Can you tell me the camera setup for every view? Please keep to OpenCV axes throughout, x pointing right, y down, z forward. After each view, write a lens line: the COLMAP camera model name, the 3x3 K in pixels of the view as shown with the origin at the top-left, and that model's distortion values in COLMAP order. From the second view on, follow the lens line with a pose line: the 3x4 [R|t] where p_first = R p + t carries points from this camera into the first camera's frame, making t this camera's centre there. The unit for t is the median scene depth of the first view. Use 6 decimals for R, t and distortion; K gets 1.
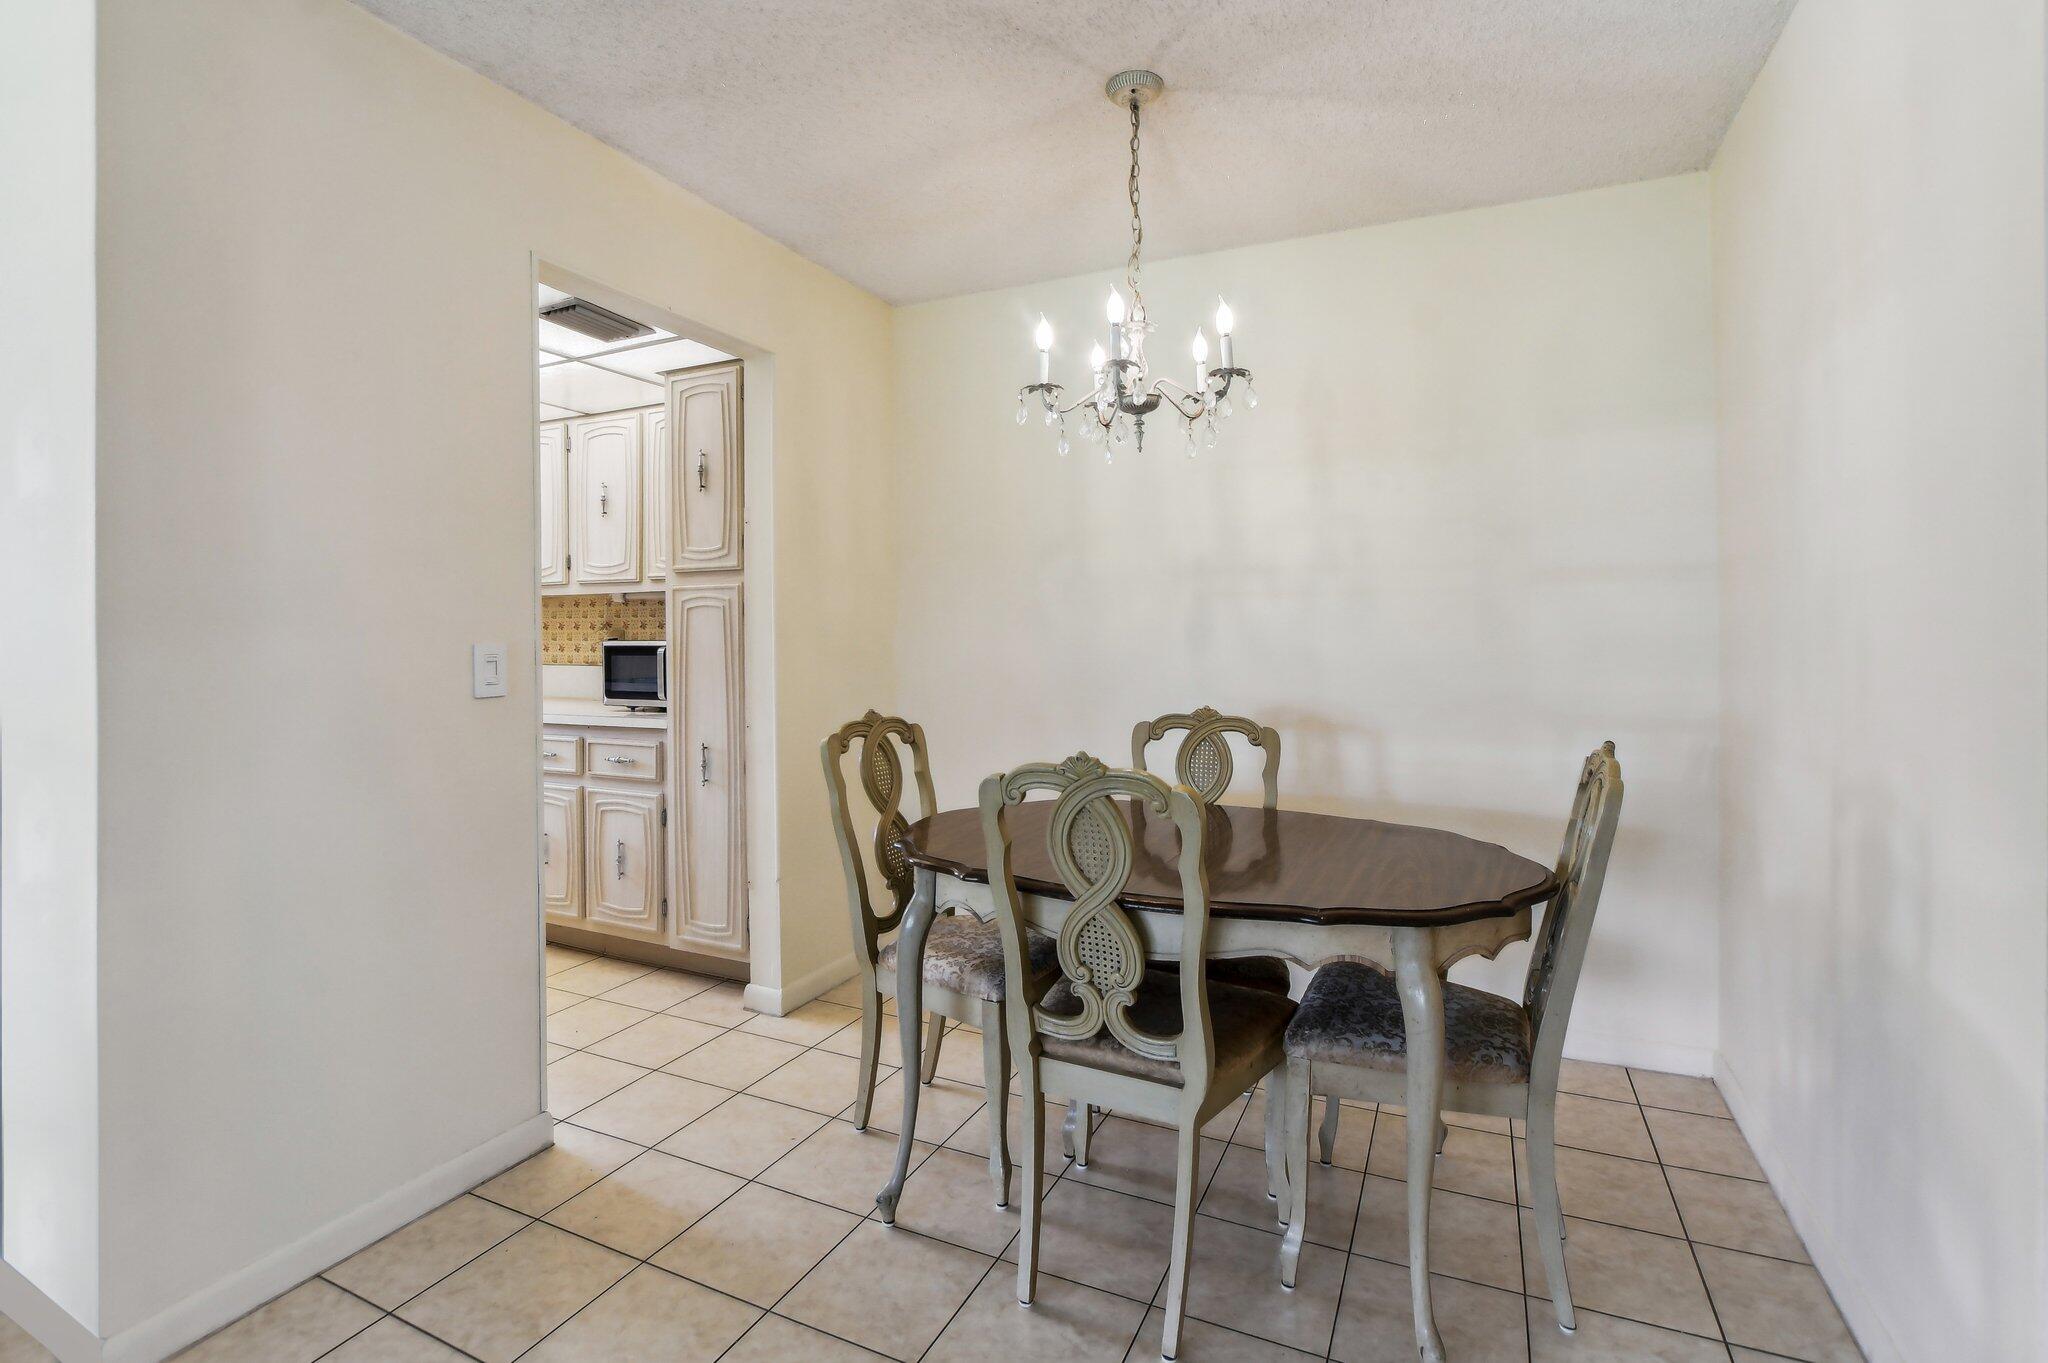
lens RADIAL K [[940.2, 0, 1012.9], [0, 940.2, 648.7], [0, 0, 1]] dist [-0.001475, 0.000016]
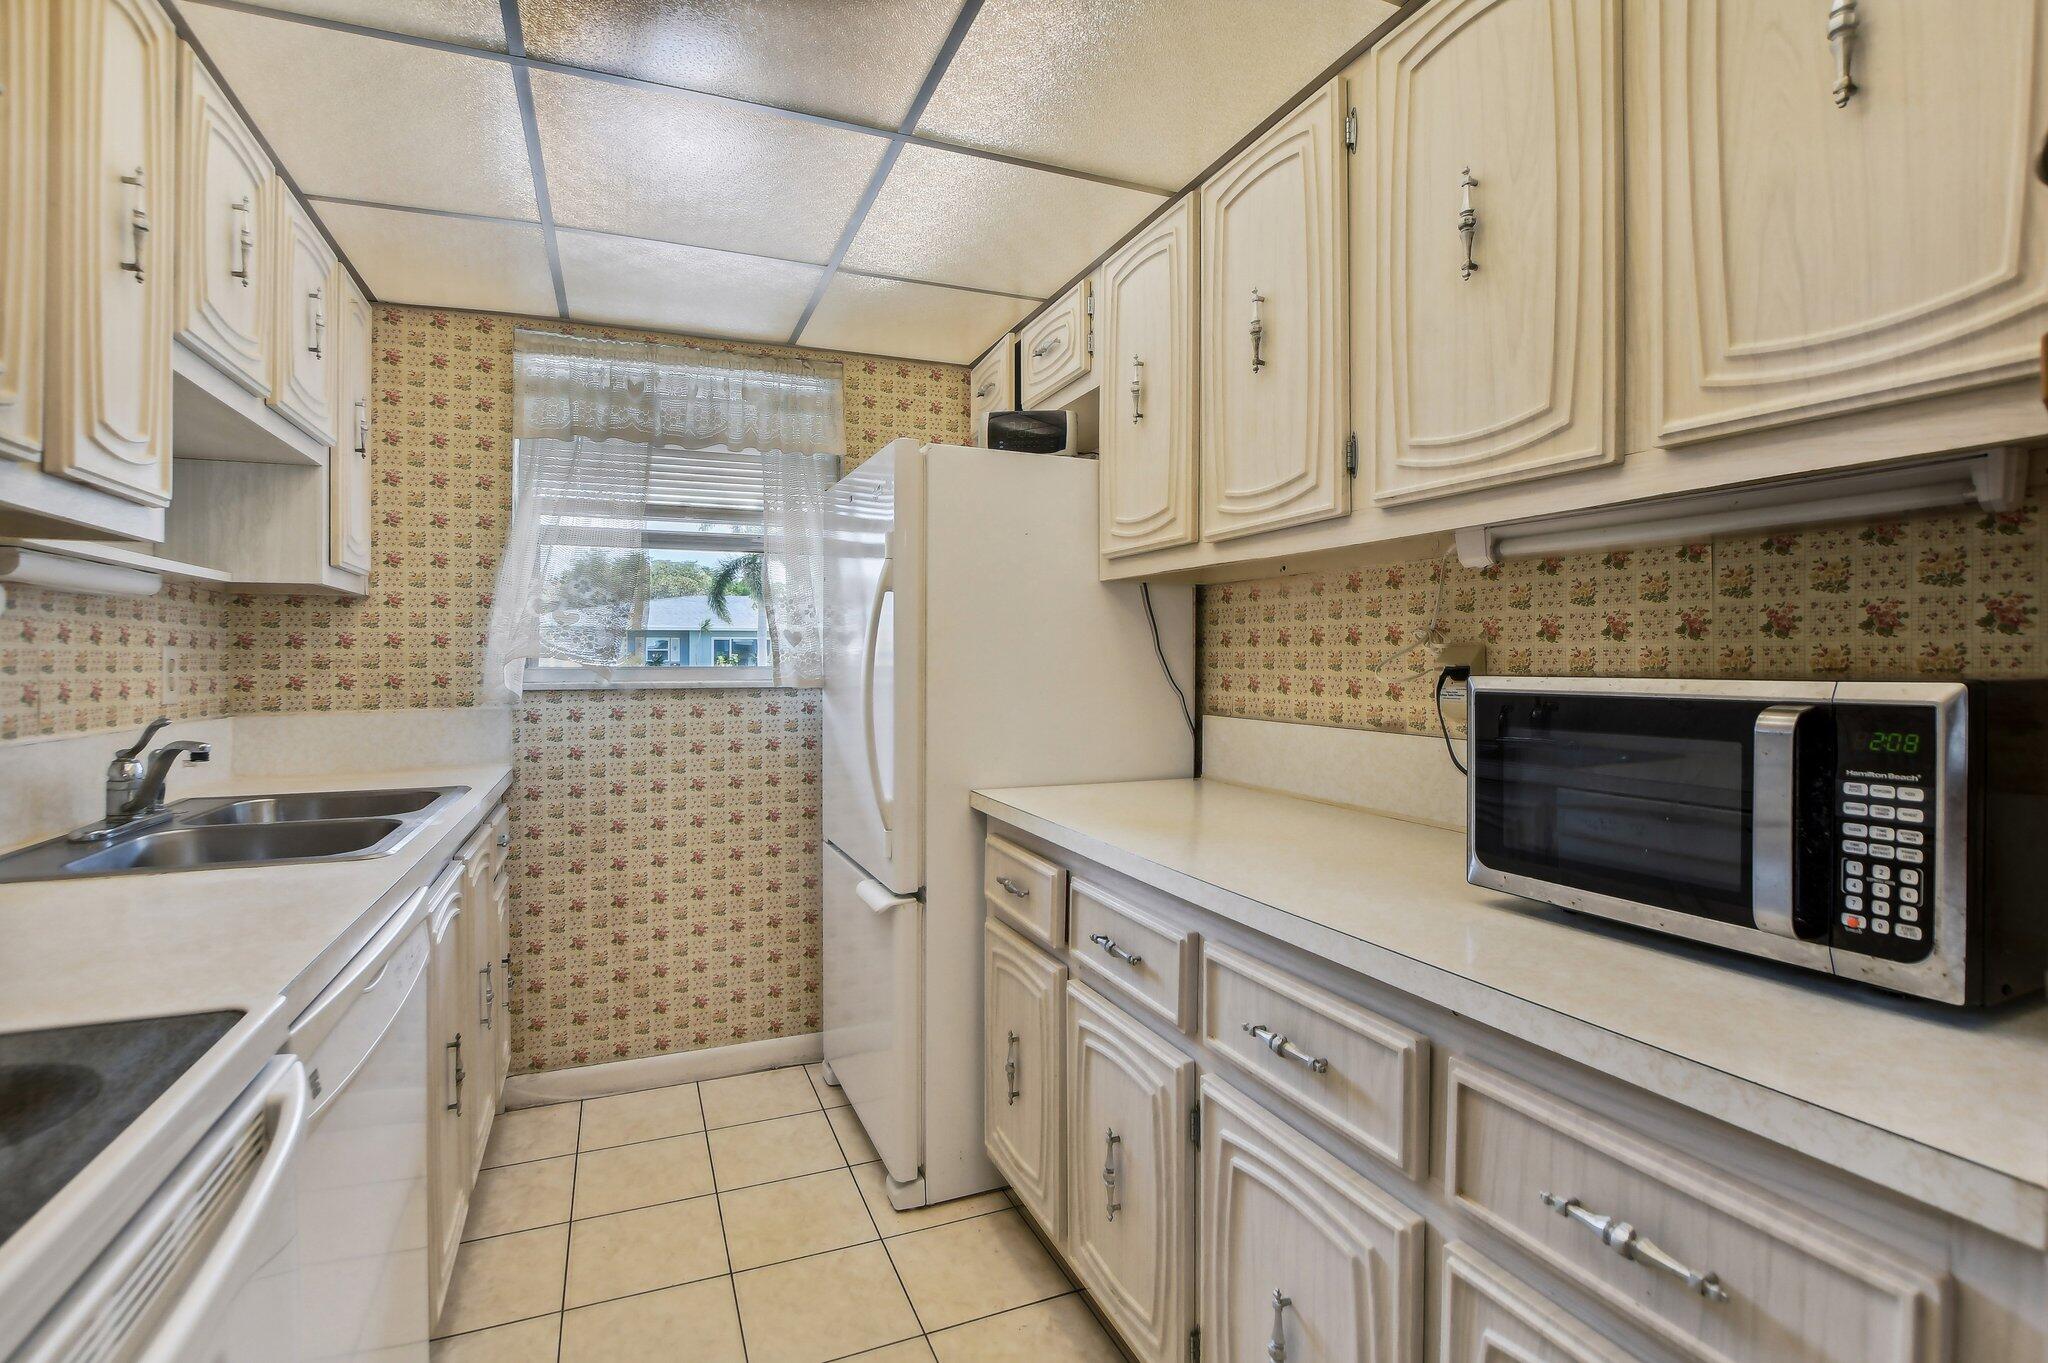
lens RADIAL K [[940.2, 0, 1019.4], [0, 940.2, 667.0], [0, 0, 1]] dist [-0.001475, 0.000016]
pose [[0.754693, 0.002798, -0.656072, -0.349565], [-0.005336, 0.999984, -0.001873, -0.010254], [0.656057, 0.004914, 0.754696, 0.680041]]
